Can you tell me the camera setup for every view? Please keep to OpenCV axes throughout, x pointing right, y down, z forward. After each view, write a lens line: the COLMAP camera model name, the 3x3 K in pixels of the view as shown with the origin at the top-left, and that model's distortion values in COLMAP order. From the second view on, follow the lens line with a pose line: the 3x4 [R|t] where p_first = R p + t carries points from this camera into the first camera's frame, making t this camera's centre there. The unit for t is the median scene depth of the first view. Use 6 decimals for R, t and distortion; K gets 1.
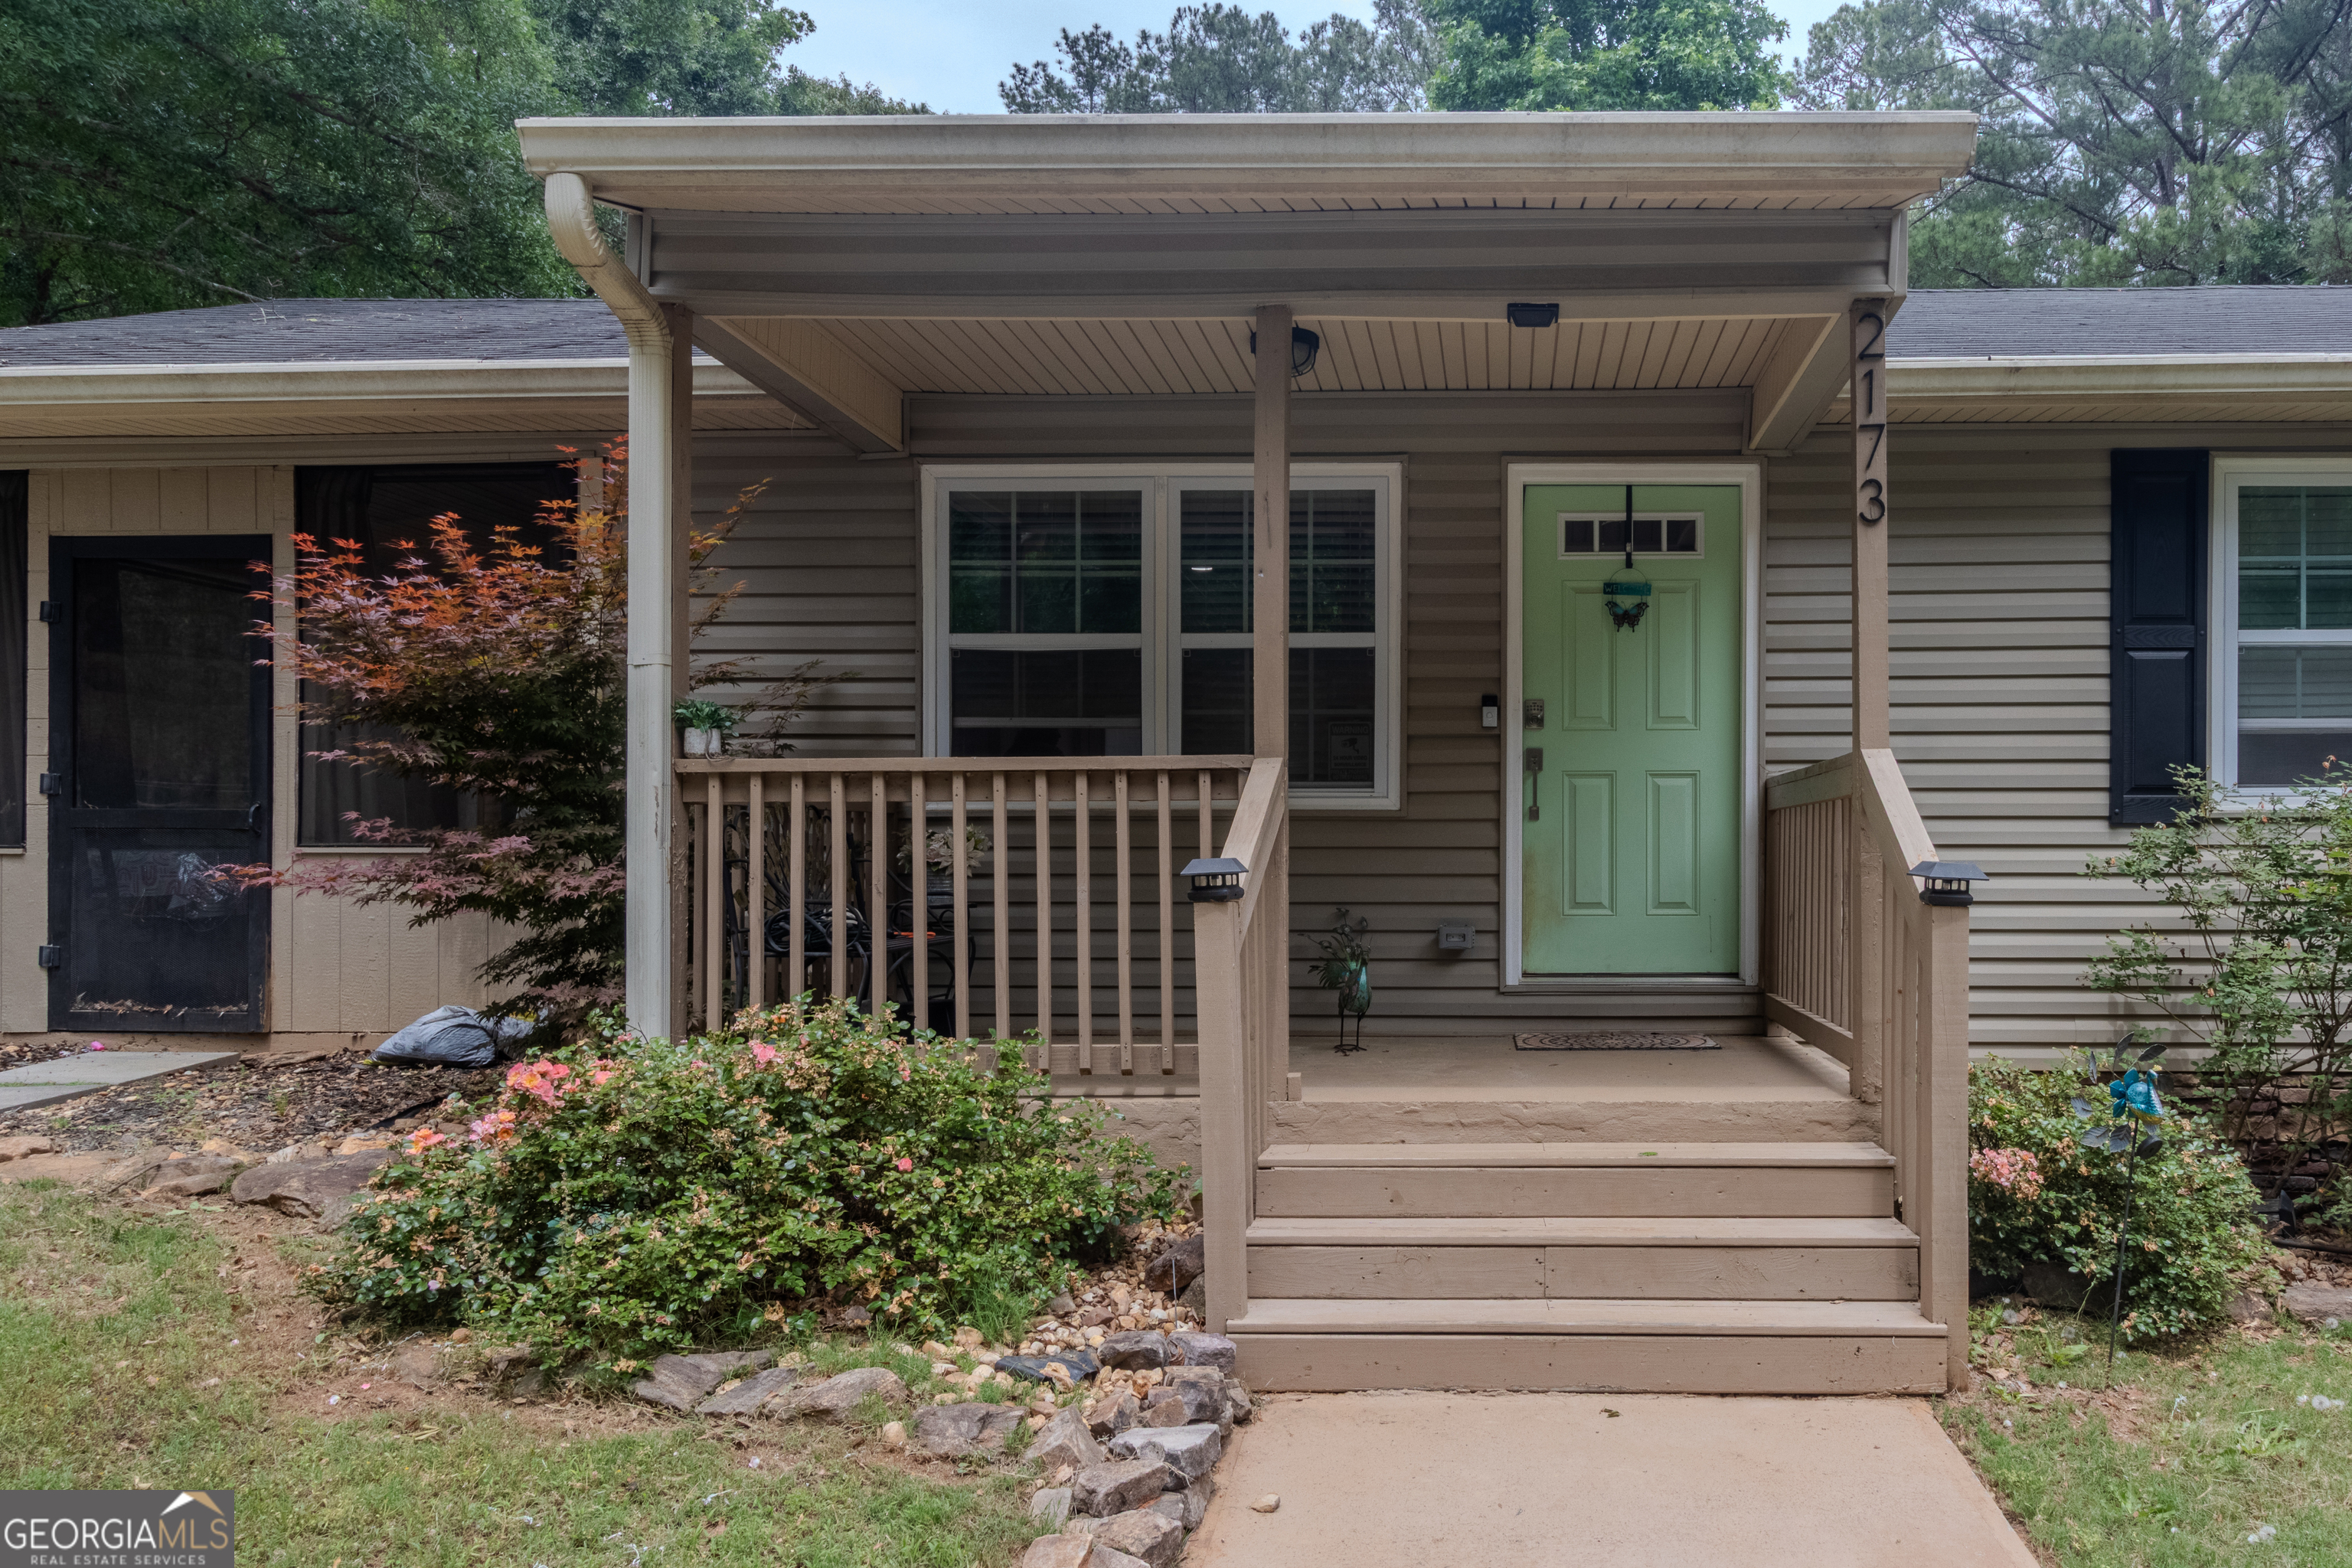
lens RADIAL K [[1498.1, 0, 1176.0], [0, 1498.1, 784.0], [0, 0, 1]] dist [0.002649, 0.000341]
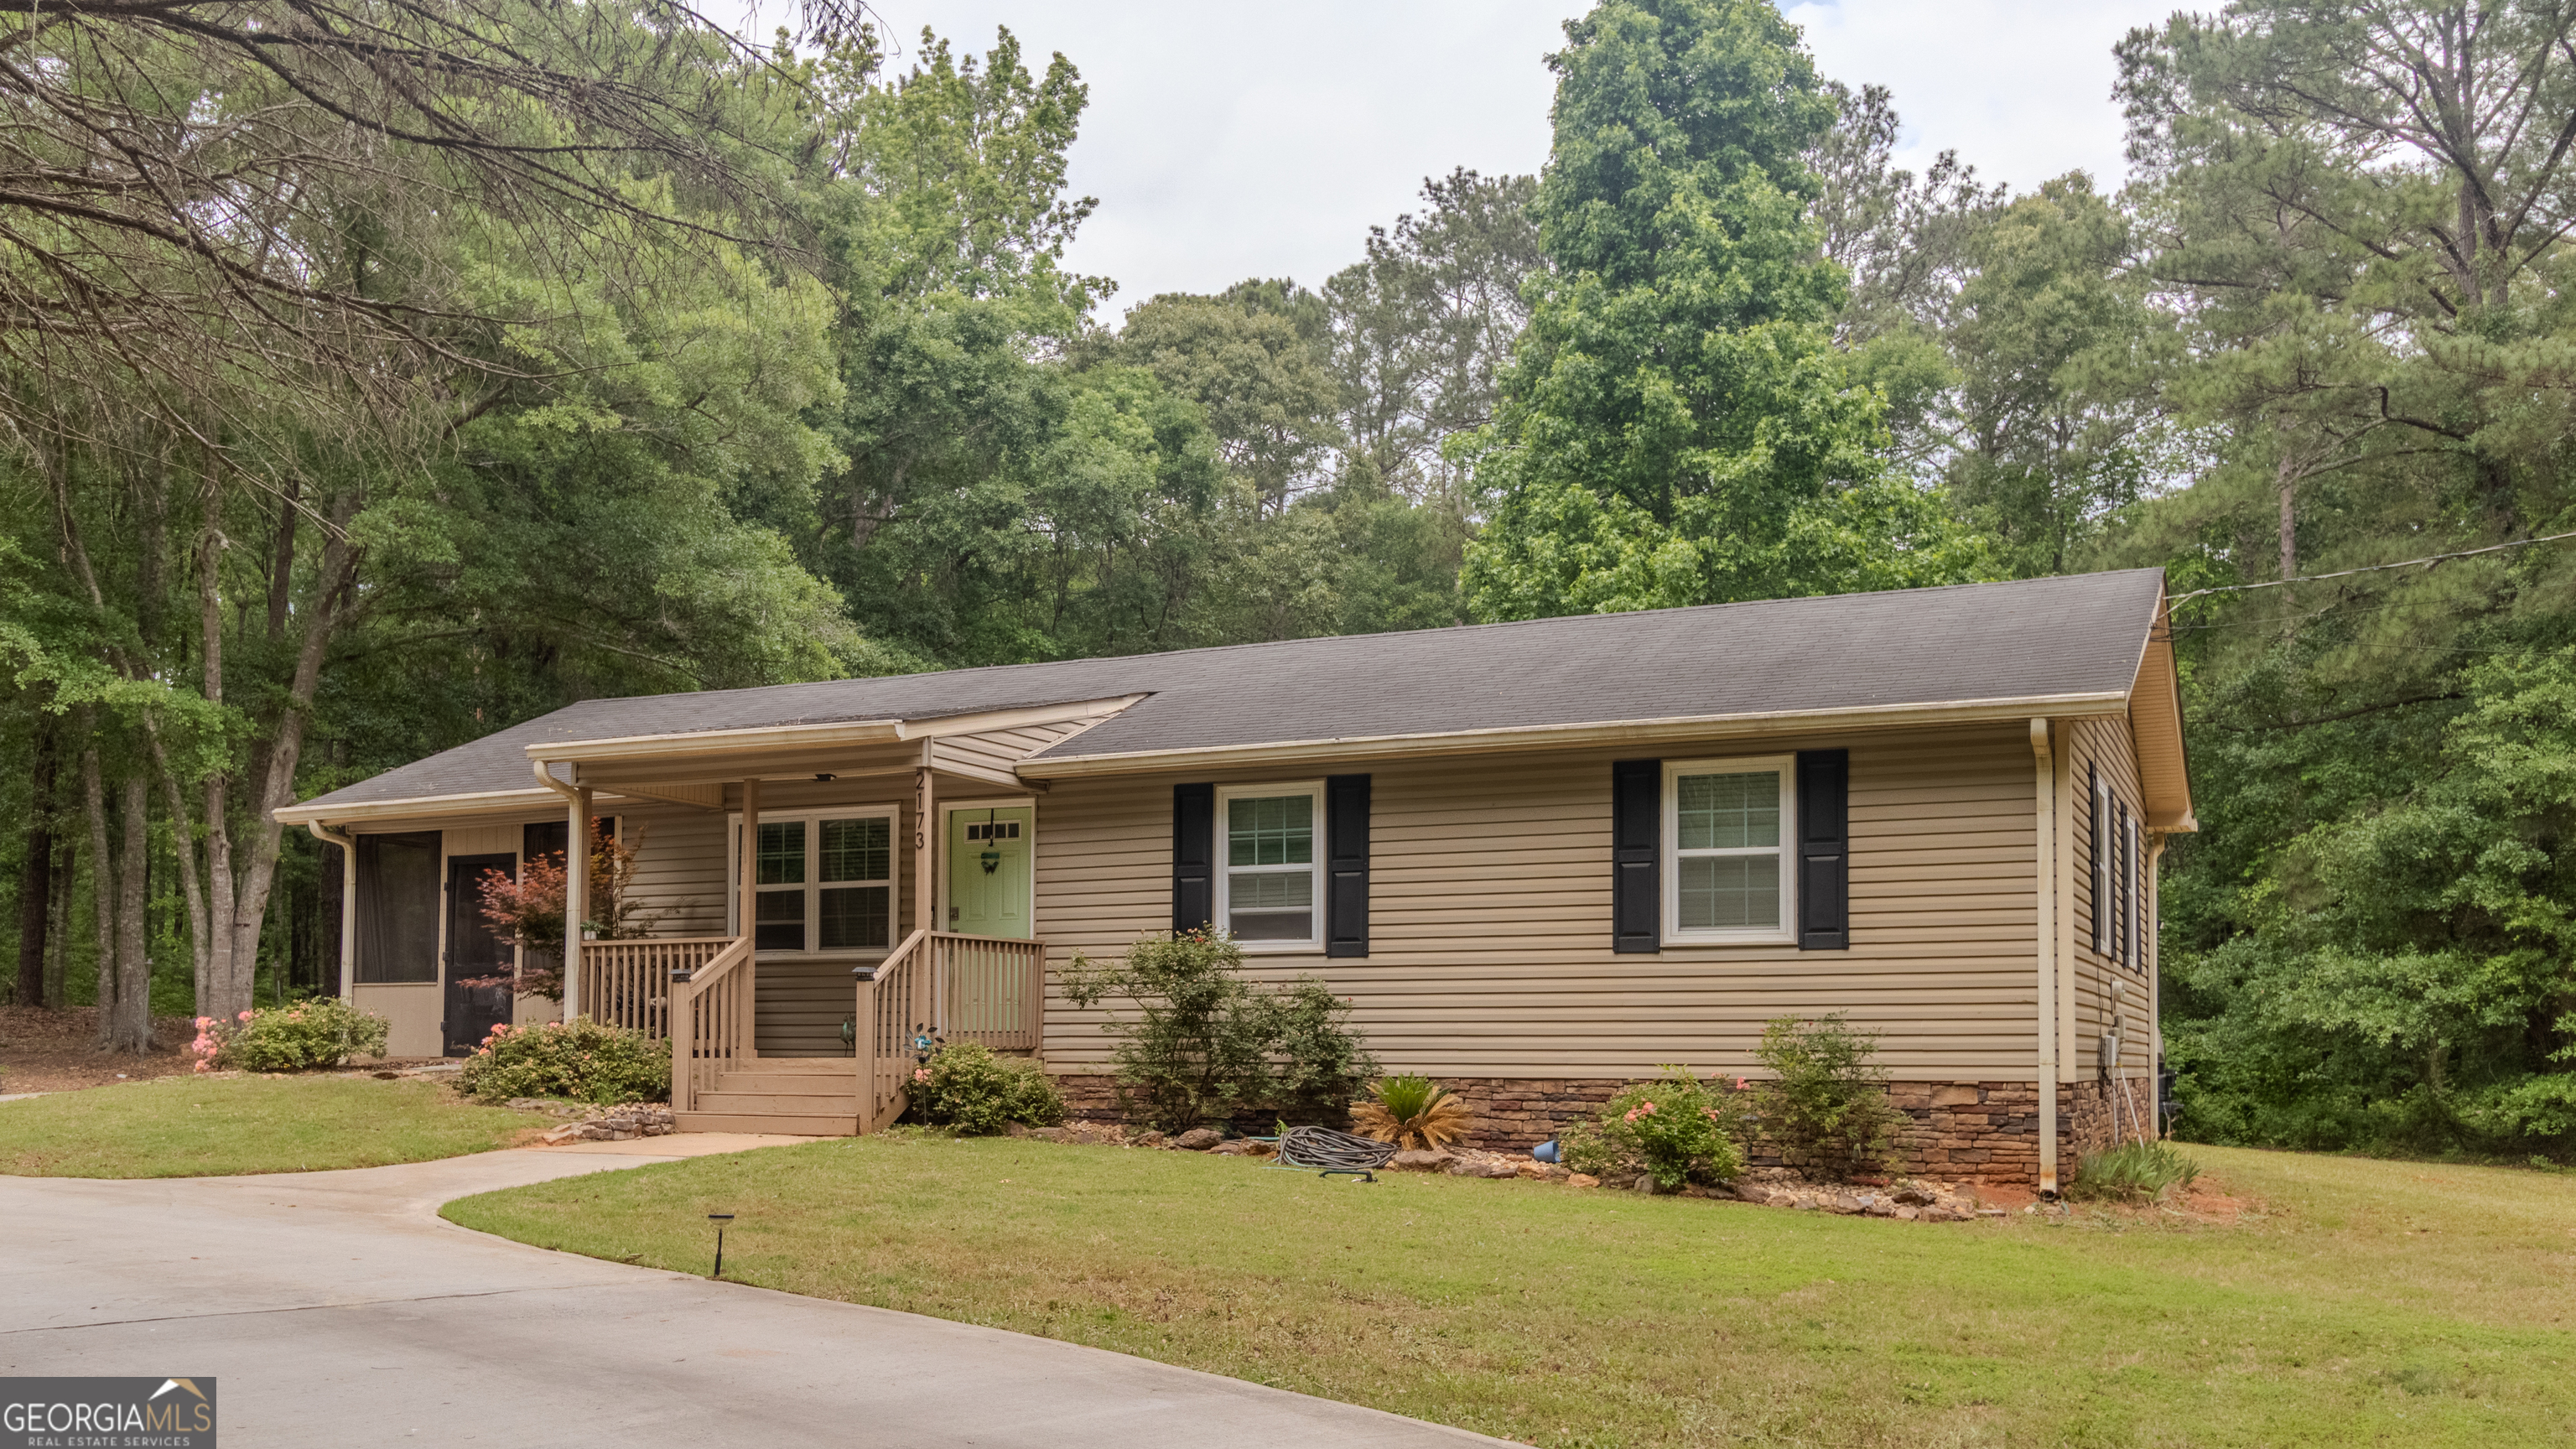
lens RADIAL K [[2703.5, 0, 1288.0], [0, 2703.5, 724.5], [0, 0, 1]] dist [-0.008311, -0.002611]
pose [[0.896174, -0.054257, -0.440372, 2.480277], [0.013597, 0.995387, -0.094969, 0.061723], [0.443493, 0.079121, 0.892778, -2.394171]]
